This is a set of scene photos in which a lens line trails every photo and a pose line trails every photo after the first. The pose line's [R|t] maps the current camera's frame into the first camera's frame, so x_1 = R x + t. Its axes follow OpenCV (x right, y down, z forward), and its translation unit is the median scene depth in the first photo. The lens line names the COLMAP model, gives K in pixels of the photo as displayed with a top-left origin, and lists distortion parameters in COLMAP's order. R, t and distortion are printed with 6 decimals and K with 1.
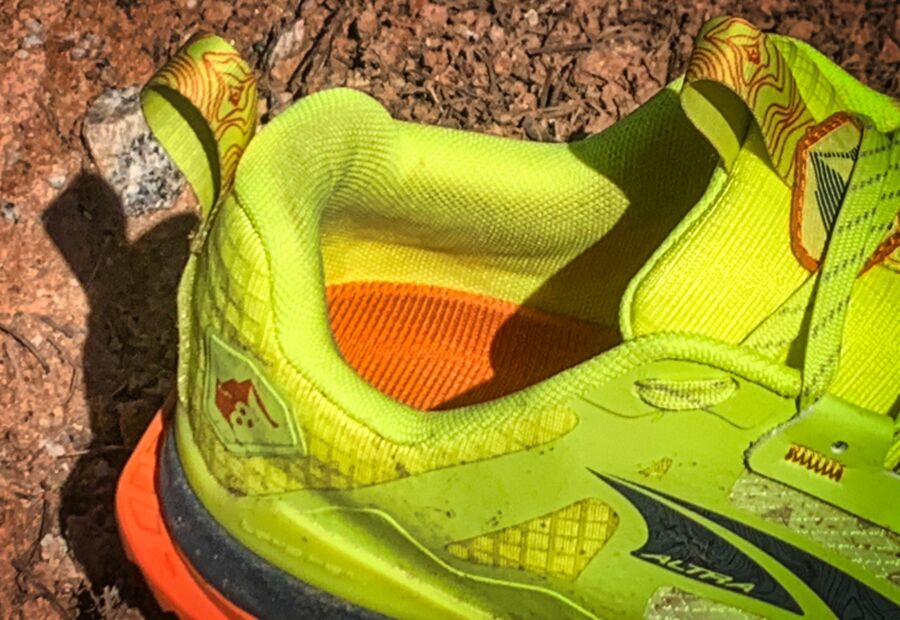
lens RADIAL K [[3493.4, 0, 450.0], [0, 3493.4, 310.0], [0, 0, 1]] dist [0.125789, -1.918847]
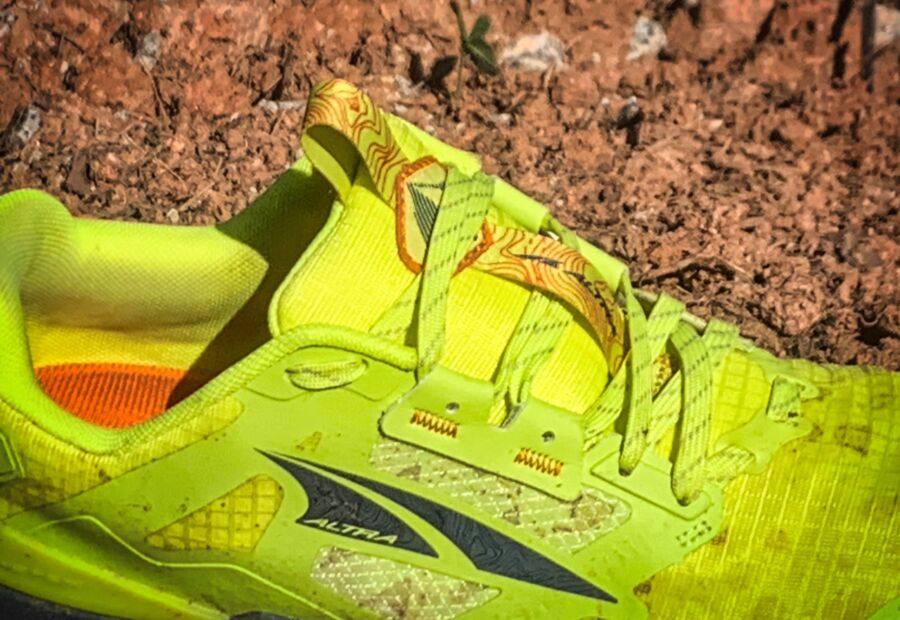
lens RADIAL K [[3493.4, 0, 450.0], [0, 3493.4, 310.0], [0, 0, 1]] dist [0.125789, -1.918847]
pose [[0.990395, -0.086157, 0.108144, -0.021720], [0.099235, 0.987552, -0.122038, 0.153303], [-0.096283, 0.131597, 0.986616, -0.237378]]
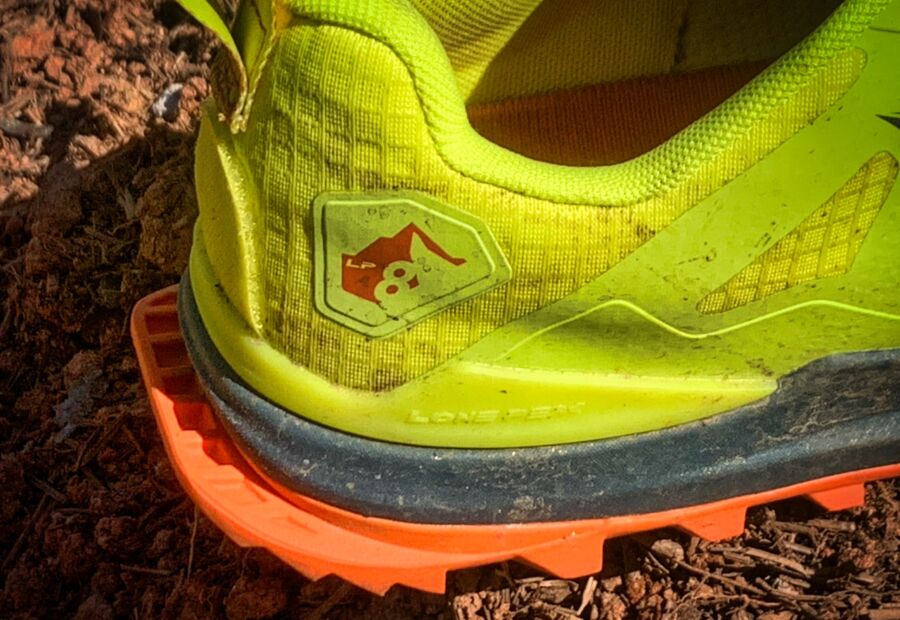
lens RADIAL K [[2670.6, 0, 450.0], [0, 2670.6, 310.0], [0, 0, 1]] dist [0.171350, -0.362705]
pose [[0.787521, -0.393341, 0.474440, -0.368657], [0.422295, 0.905110, 0.049427, 0.011648], [-0.448862, 0.161429, 0.878899, 0.470428]]
